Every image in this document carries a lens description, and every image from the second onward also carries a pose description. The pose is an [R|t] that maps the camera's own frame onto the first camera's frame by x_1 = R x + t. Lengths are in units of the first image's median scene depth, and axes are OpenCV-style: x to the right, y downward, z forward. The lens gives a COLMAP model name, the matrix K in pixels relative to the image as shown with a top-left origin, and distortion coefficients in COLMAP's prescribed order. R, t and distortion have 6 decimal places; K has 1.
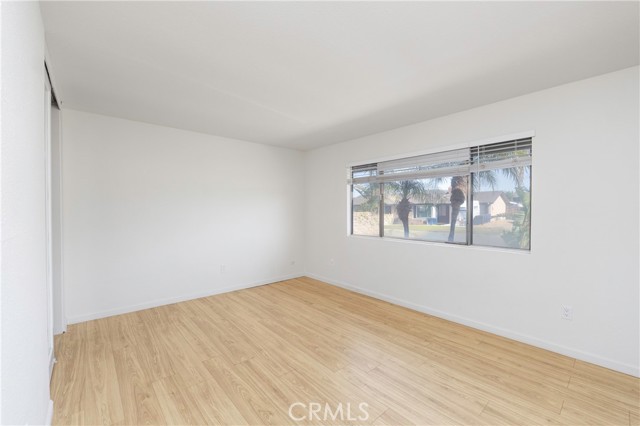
lens RADIAL K [[266.3, 0, 320.3], [0, 266.3, 212.0], [0, 0, 1]] dist [0.000054, -0.000303]
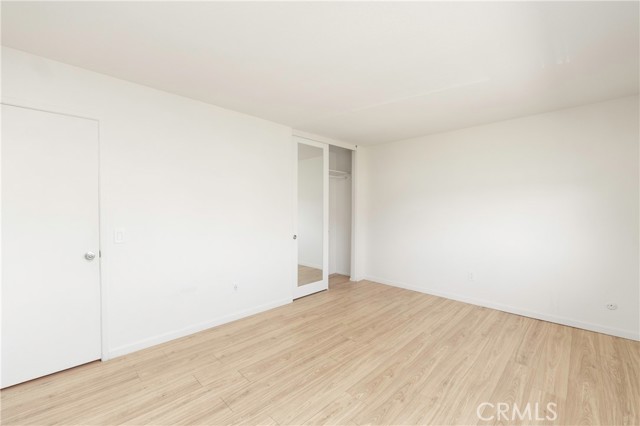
lens RADIAL K [[266.3, 0, 320.1], [0, 266.3, 211.9], [0, 0, 1]] dist [0.000054, -0.000303]
pose [[0.061594, 0.007588, -0.998072, 0.663132], [-0.008864, 0.999936, 0.007055, -0.002846], [0.998062, 0.008413, 0.061657, 0.607369]]
